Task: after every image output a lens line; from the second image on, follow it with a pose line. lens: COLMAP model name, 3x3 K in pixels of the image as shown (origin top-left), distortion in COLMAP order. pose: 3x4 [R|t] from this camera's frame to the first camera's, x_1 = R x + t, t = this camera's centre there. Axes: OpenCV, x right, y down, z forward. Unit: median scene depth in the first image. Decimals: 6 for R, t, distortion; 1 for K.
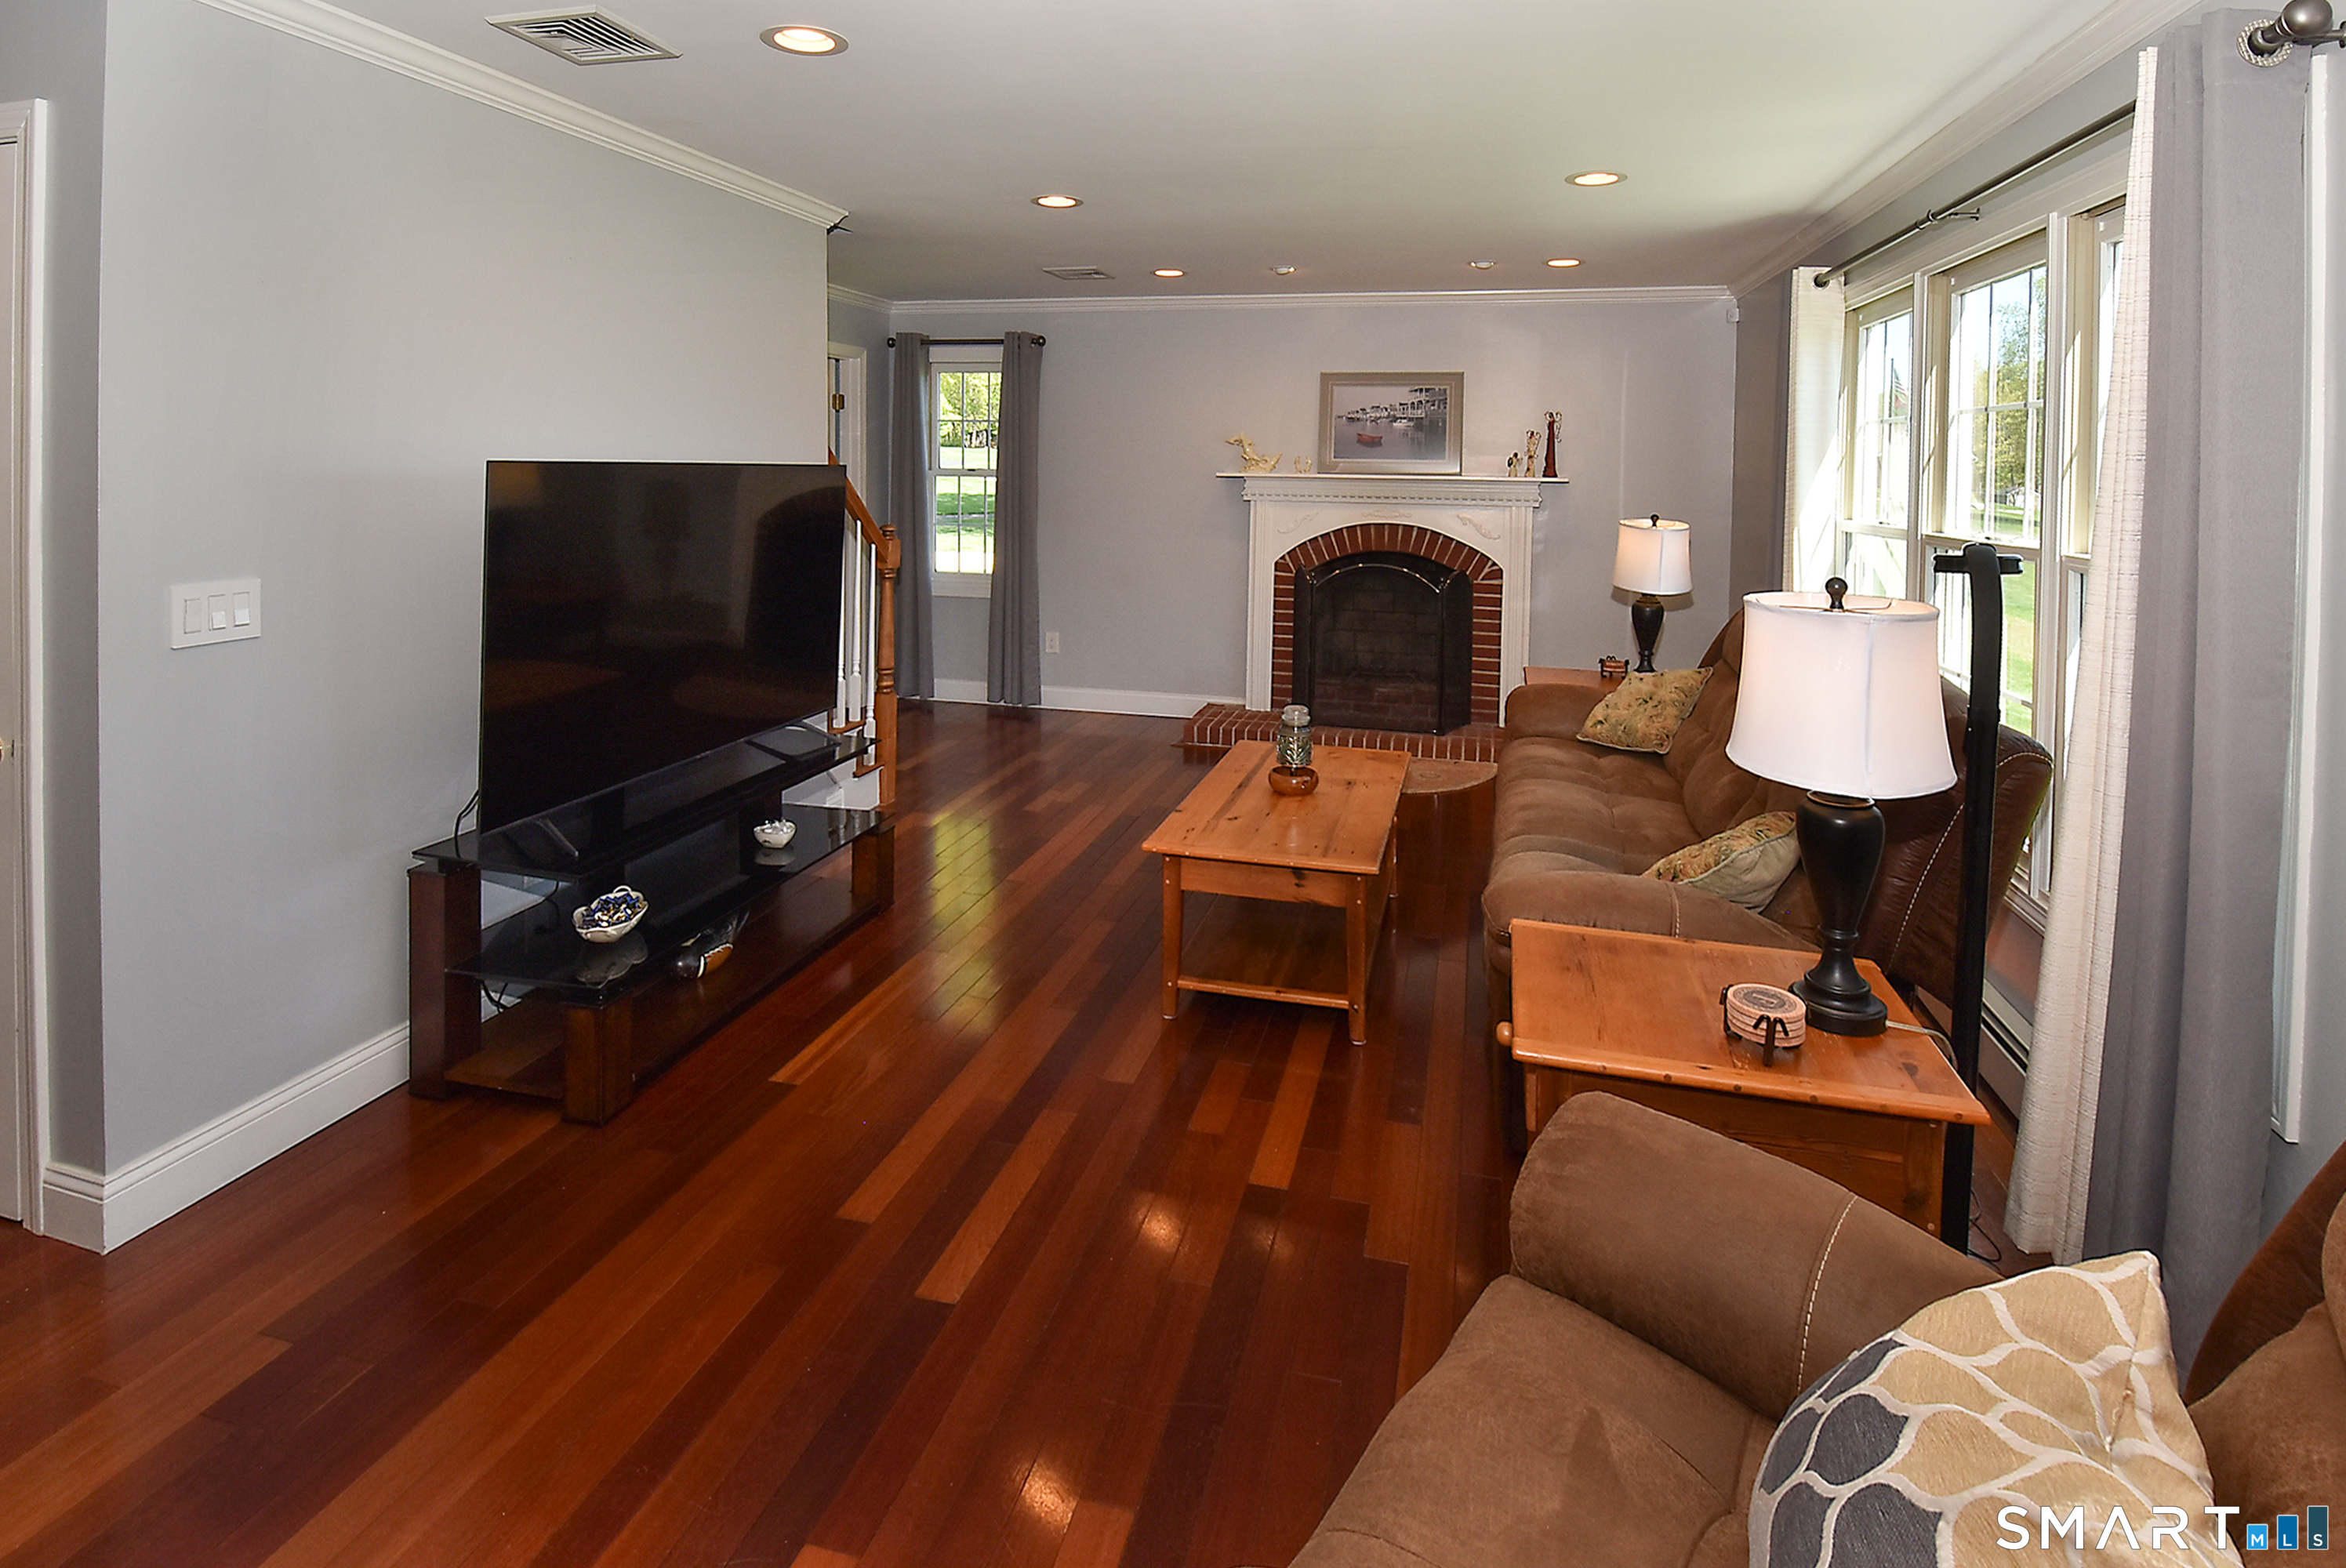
lens RADIAL K [[1093.4, 0, 1233.8], [0, 1093.4, 780.9], [0, 0, 1]] dist [0.000759, -0.009805]
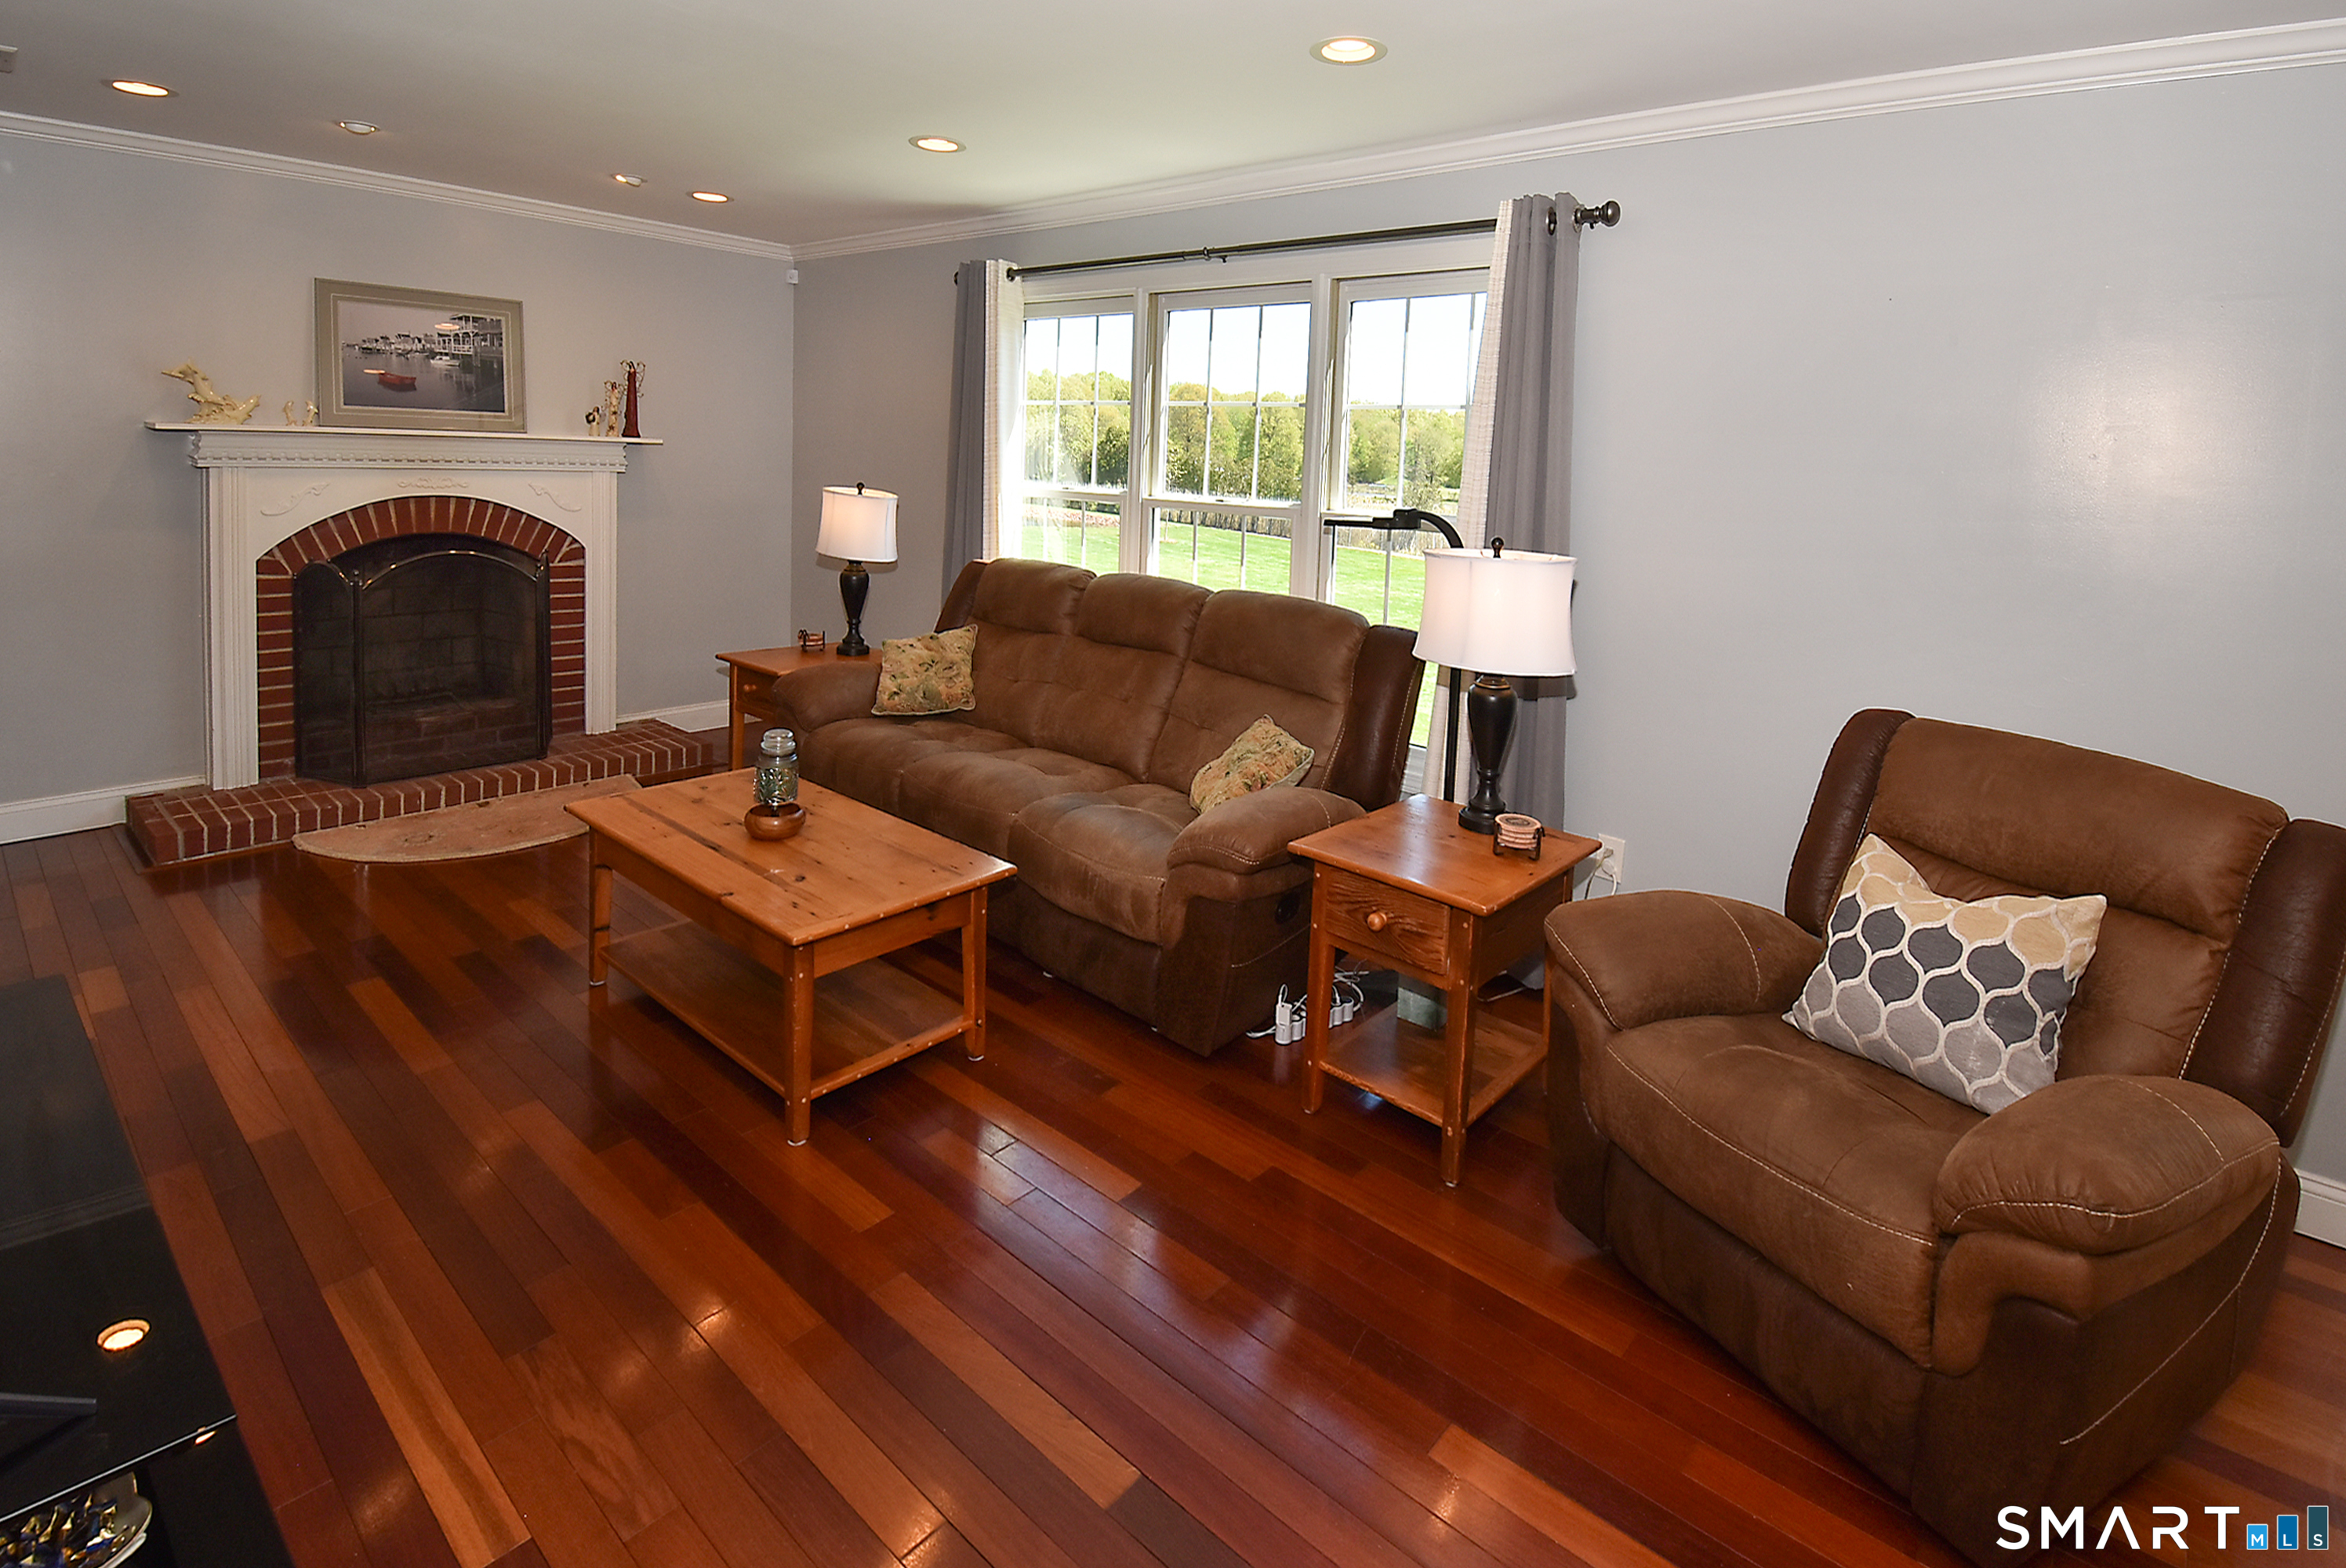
lens RADIAL K [[1093.4, 0, 1233.8], [0, 1093.4, 780.9], [0, 0, 1]] dist [0.000759, -0.009805]
pose [[0.453156, -0.250580, 0.855488, -0.302231], [0.211954, 0.962444, 0.169635, -0.061192], [-0.865866, 0.104453, 0.489249, 0.193274]]
